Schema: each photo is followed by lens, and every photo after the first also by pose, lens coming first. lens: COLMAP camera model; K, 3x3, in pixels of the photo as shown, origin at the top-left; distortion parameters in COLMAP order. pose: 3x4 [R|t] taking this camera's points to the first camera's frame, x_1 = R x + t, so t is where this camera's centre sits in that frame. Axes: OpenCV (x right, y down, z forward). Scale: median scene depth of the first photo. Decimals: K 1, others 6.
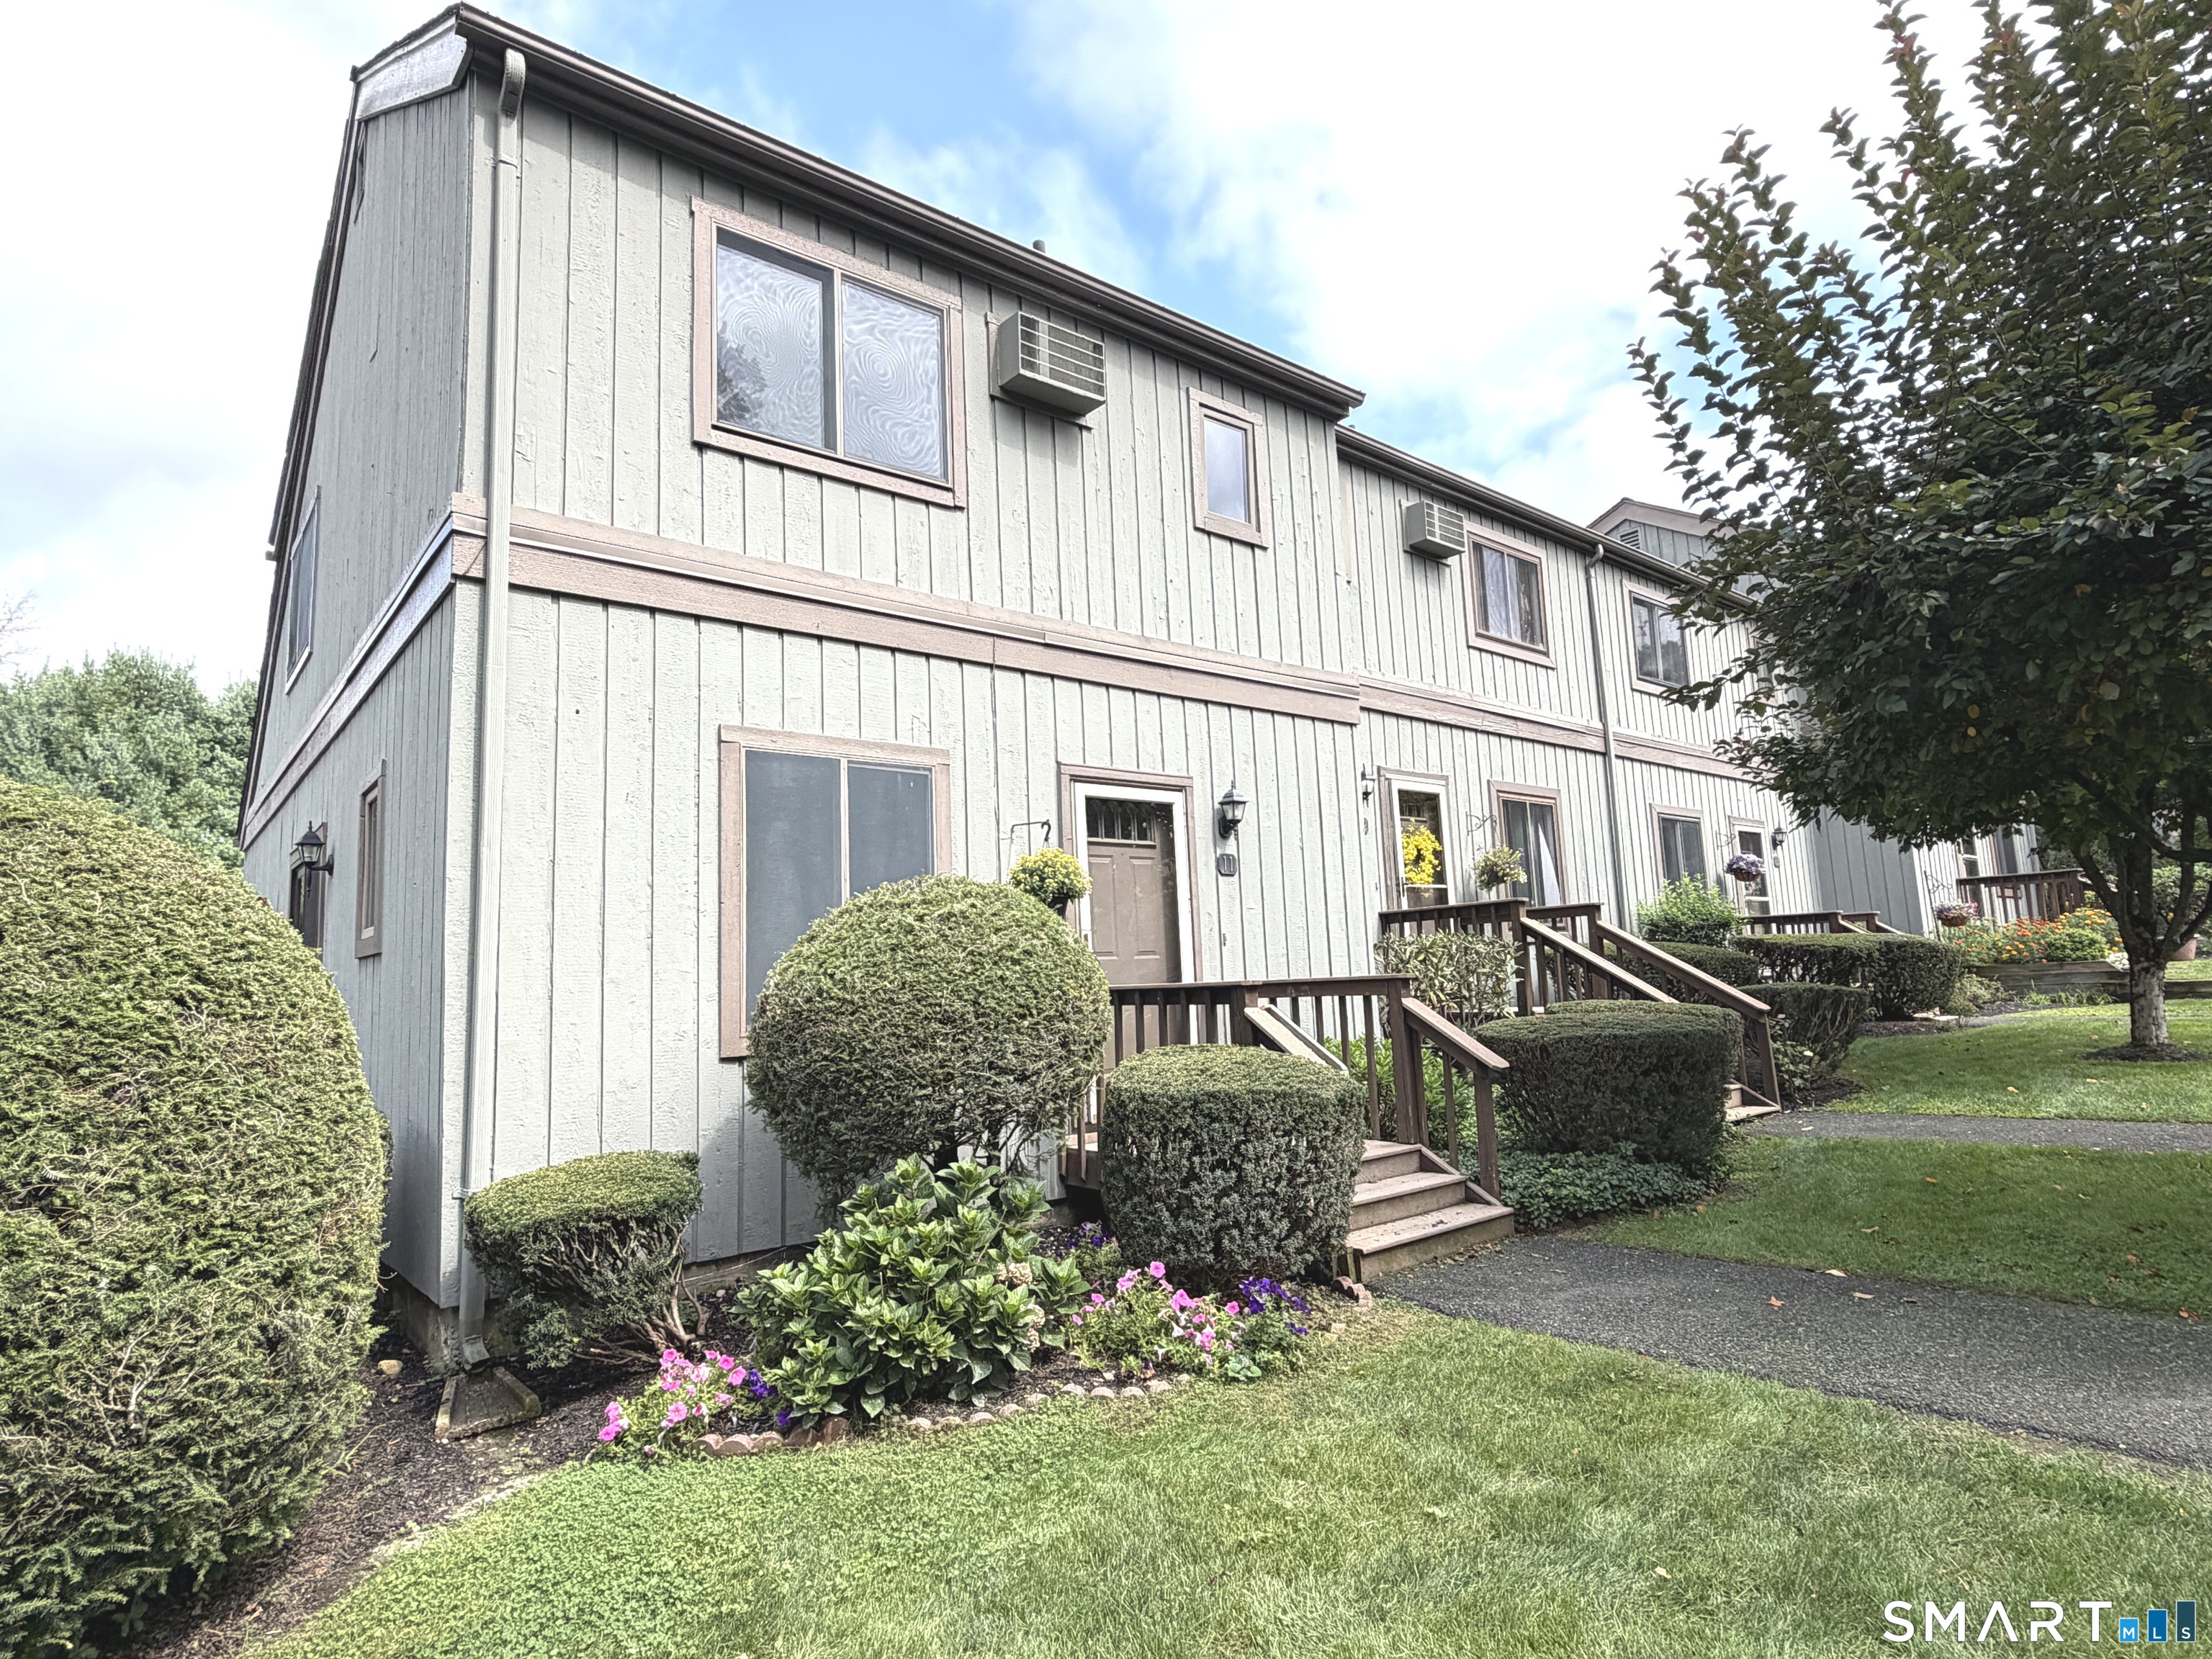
lens RADIAL K [[1206.9, 0, 1105.2], [0, 1206.9, 827.8], [0, 0, 1]] dist [0.000203, 0.000602]
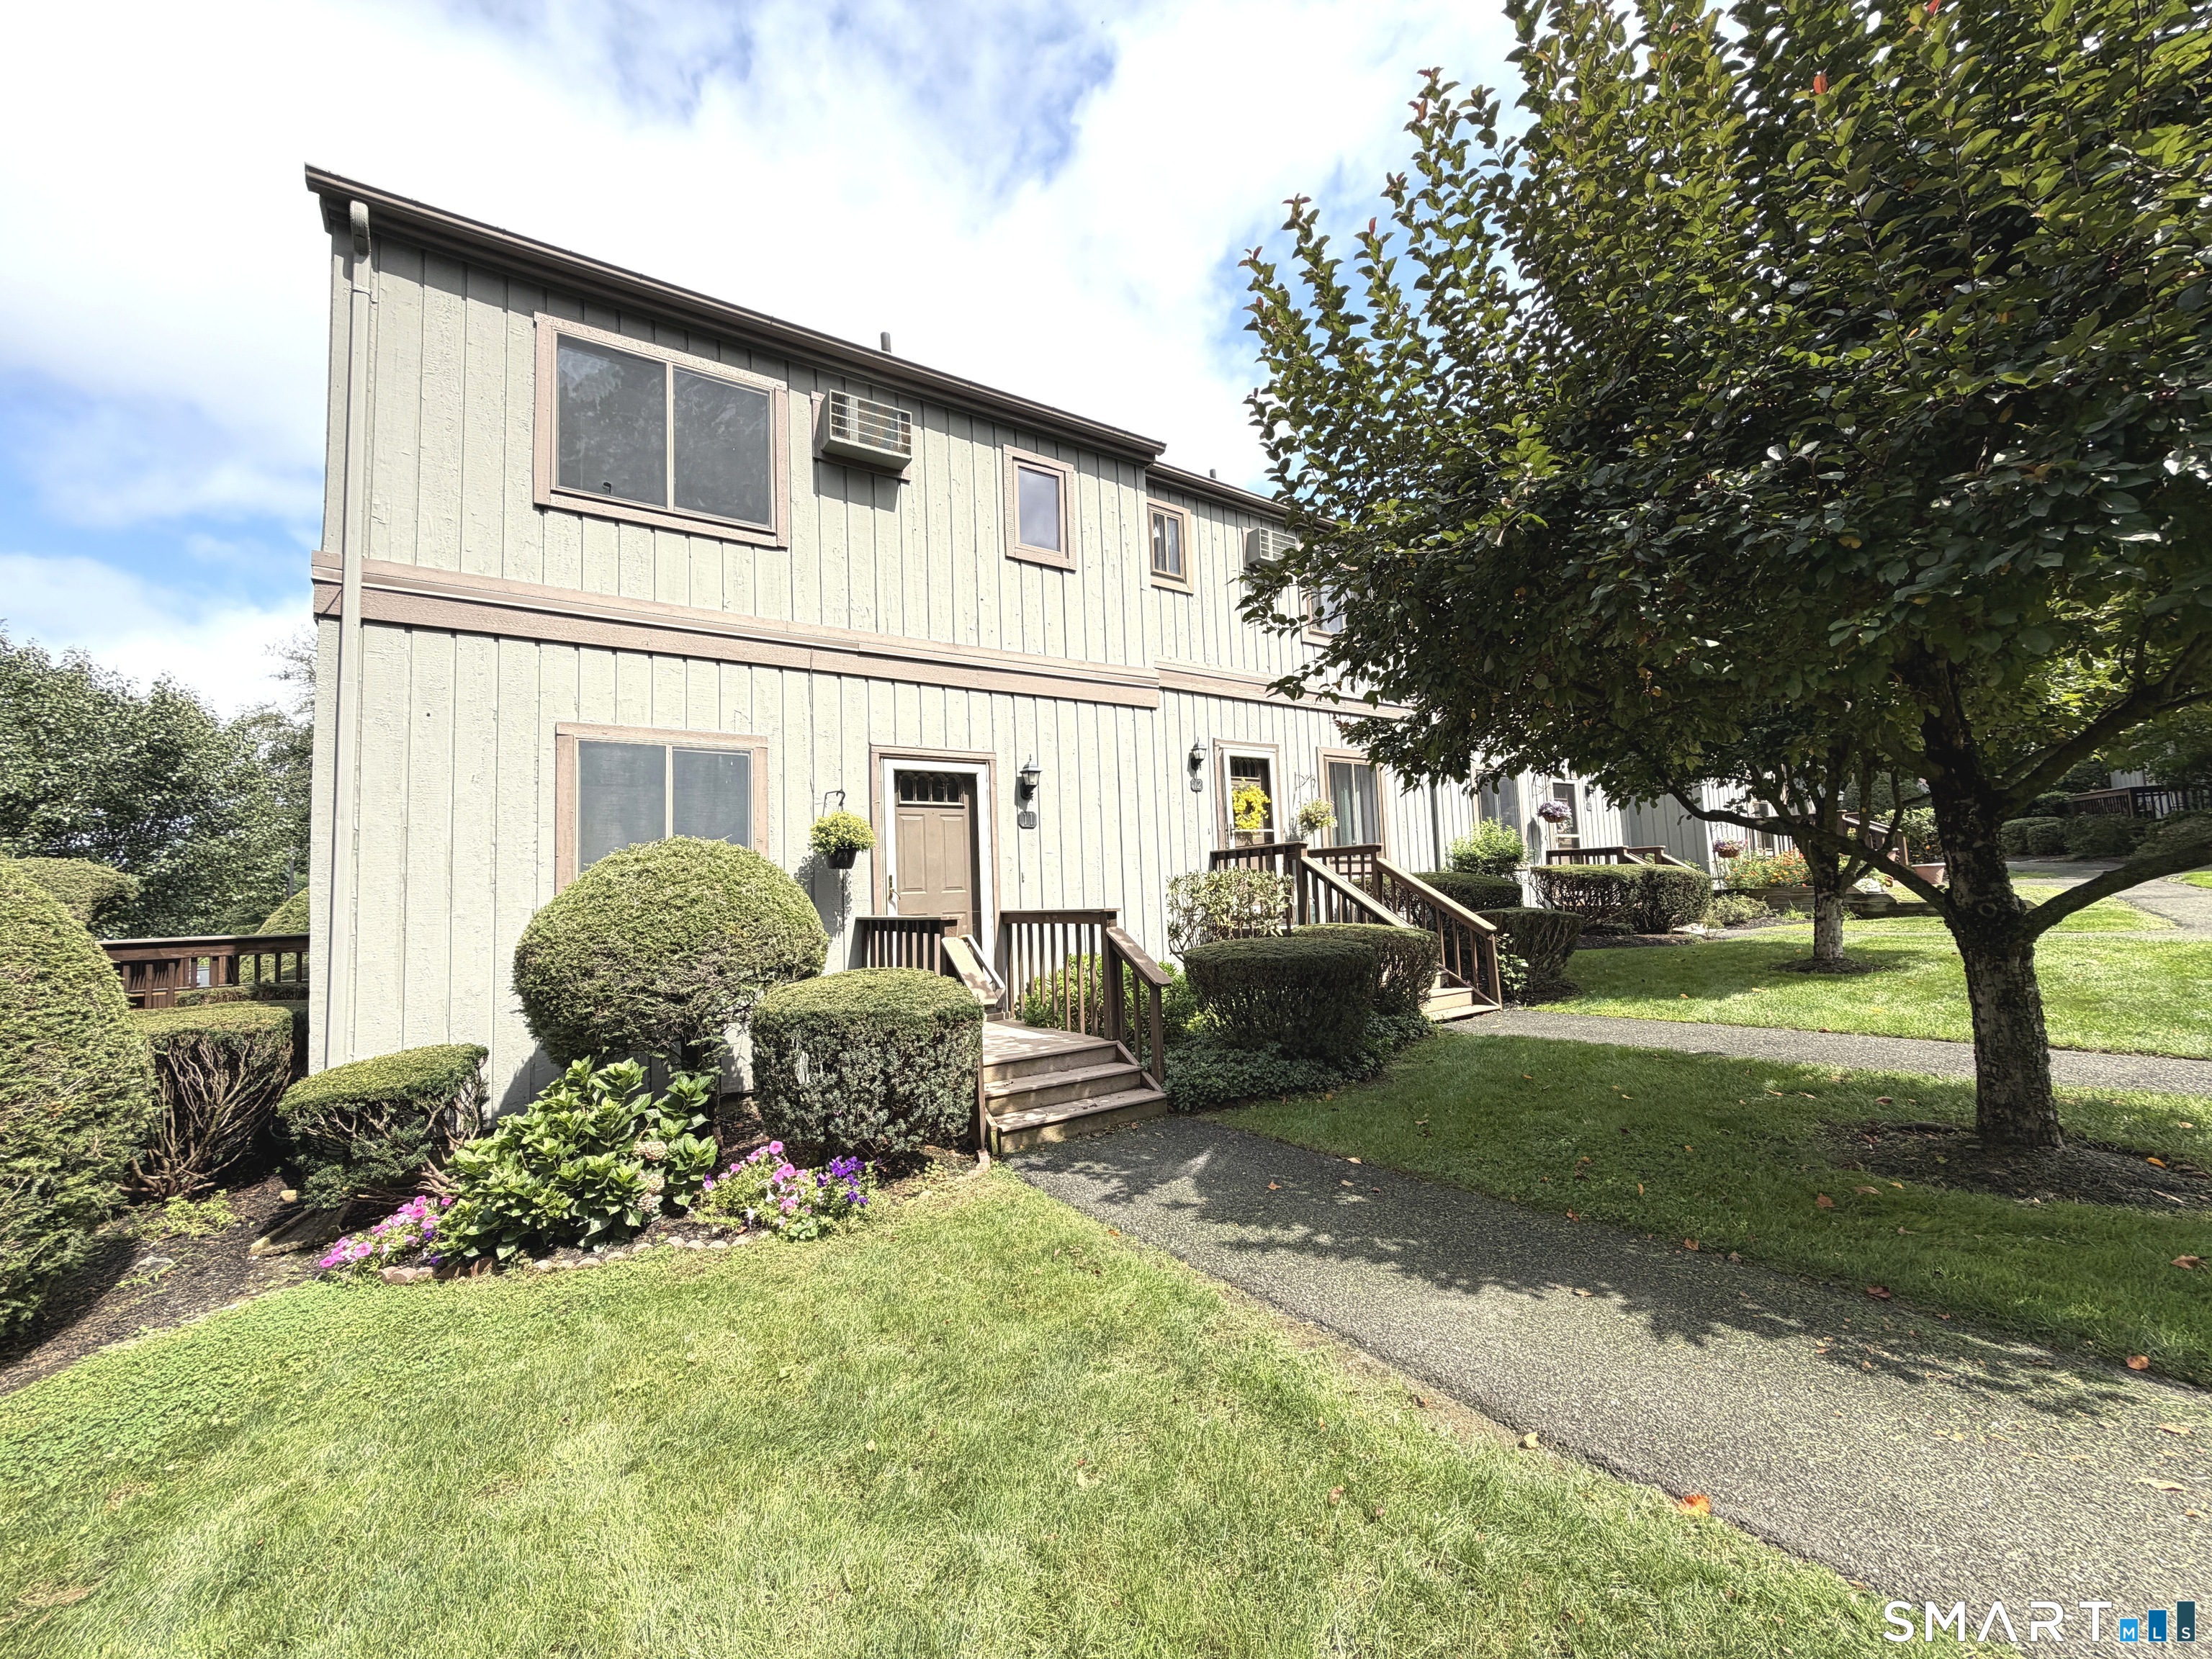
lens RADIAL K [[878.1, 0, 1105.0], [0, 878.1, 828.1], [0, 0, 1]] dist [-0.000273, 0.000582]
pose [[0.995855, -0.004252, -0.090851, 0.332631], [0.009474, 0.998323, 0.057117, -0.016855], [0.090456, -0.057741, 0.994225, 0.083424]]
